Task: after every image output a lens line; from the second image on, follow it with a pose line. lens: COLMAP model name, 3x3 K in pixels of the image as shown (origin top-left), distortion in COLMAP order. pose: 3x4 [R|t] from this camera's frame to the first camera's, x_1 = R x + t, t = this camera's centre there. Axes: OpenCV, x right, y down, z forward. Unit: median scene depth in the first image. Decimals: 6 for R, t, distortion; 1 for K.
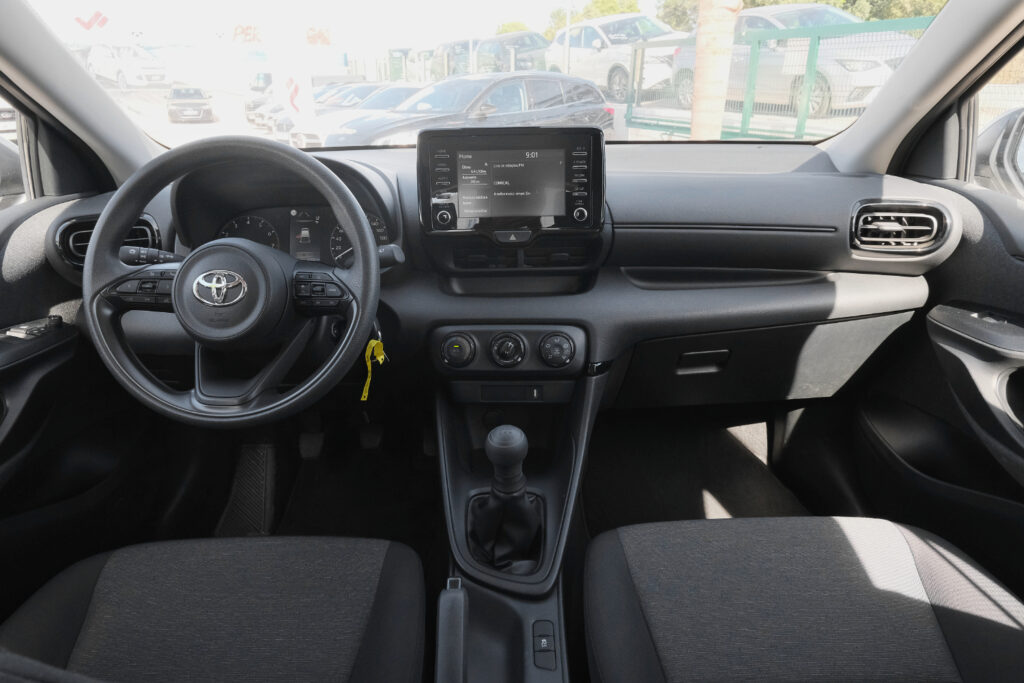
lens RADIAL K [[646.2, 0, 512.3], [0, 646.2, 335.3], [0, 0, 1]] dist [0.007581, -0.009665]
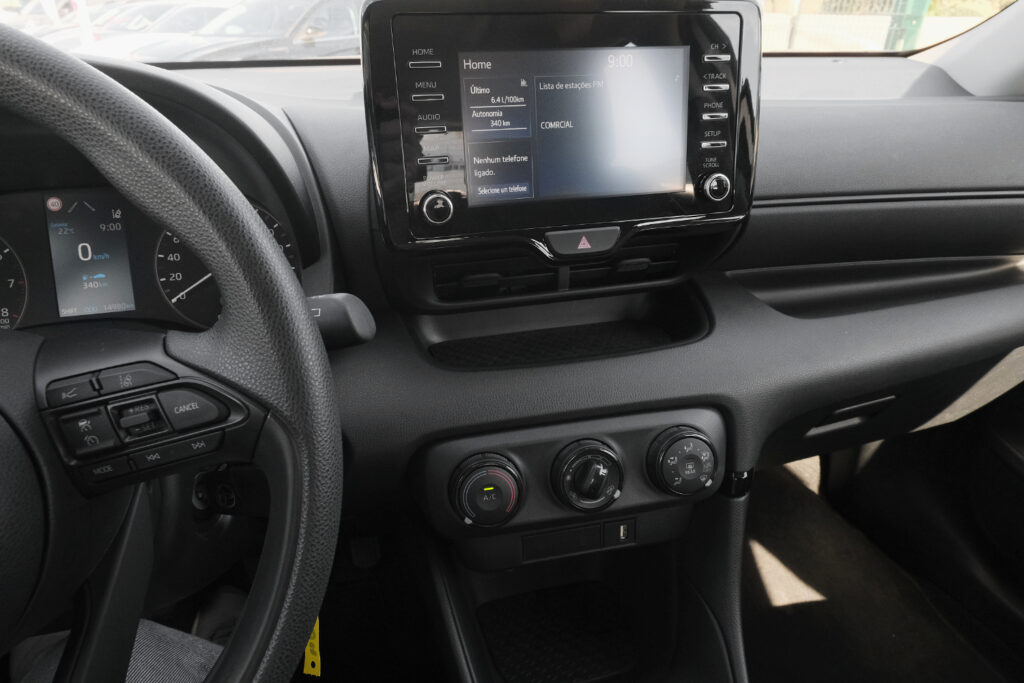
lens RADIAL K [[646.2, 0, 518.2], [0, 646.2, 335.7], [0, 0, 1]] dist [0.007581, -0.009665]
pose [[0.966992, -0.100279, 0.234246, -0.162120], [0.077879, 0.991626, 0.103018, -0.136296], [-0.242615, -0.081375, 0.966704, 0.548863]]
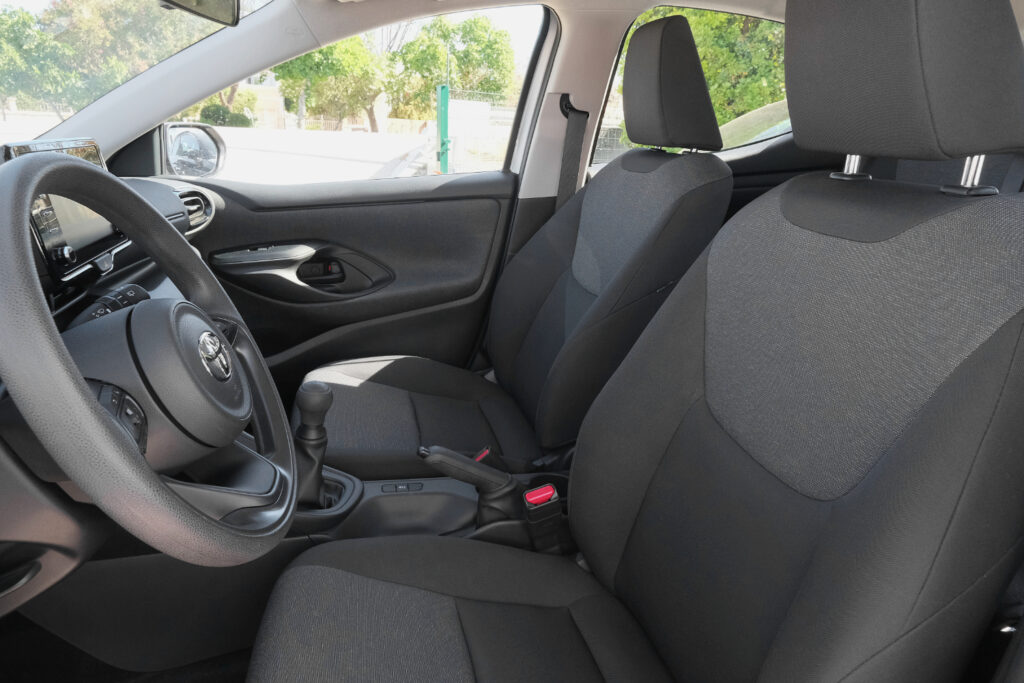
lens RADIAL K [[646.2, 0, 518.8], [0, 646.2, 340.5], [0, 0, 1]] dist [0.007581, -0.009665]
pose [[-0.233547, -0.299100, 0.925200, -0.981704], [0.323654, 0.873342, 0.364035, -0.198584], [-0.916899, 0.384464, -0.107161, 0.610891]]
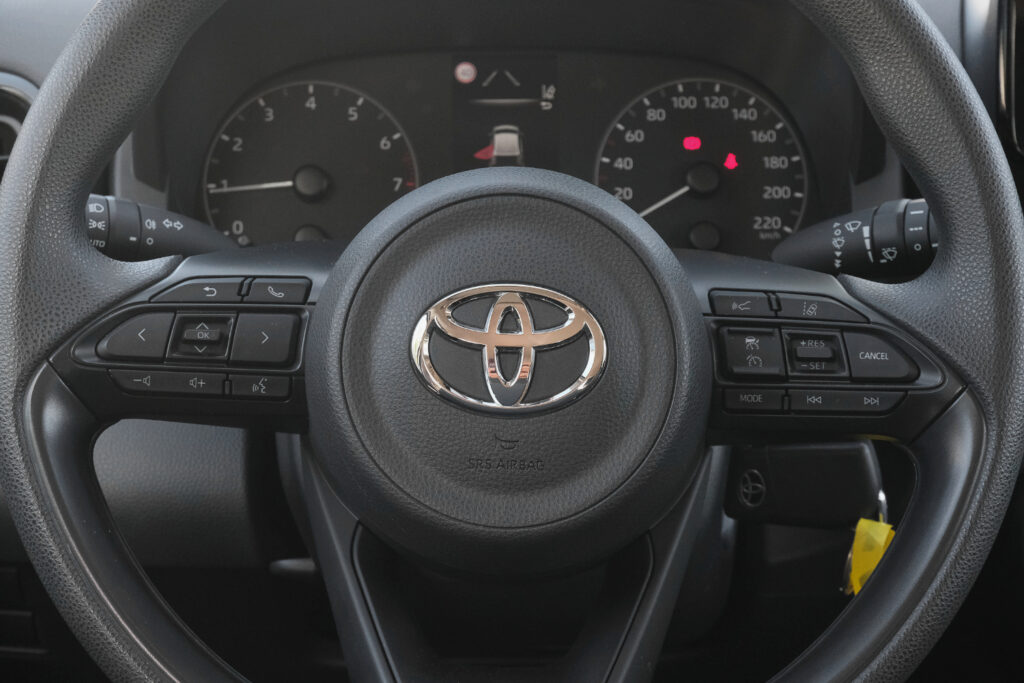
lens RADIAL K [[2072.3, 0, 509.9], [0, 2072.3, 341.4], [0, 0, 1]] dist [-0.099962, 0.000000]
pose [[0.999375, 0.008228, 0.034384, -0.392930], [-0.006584, 0.998842, -0.047657, -0.026803], [-0.034736, 0.047401, 0.998272, 0.082456]]
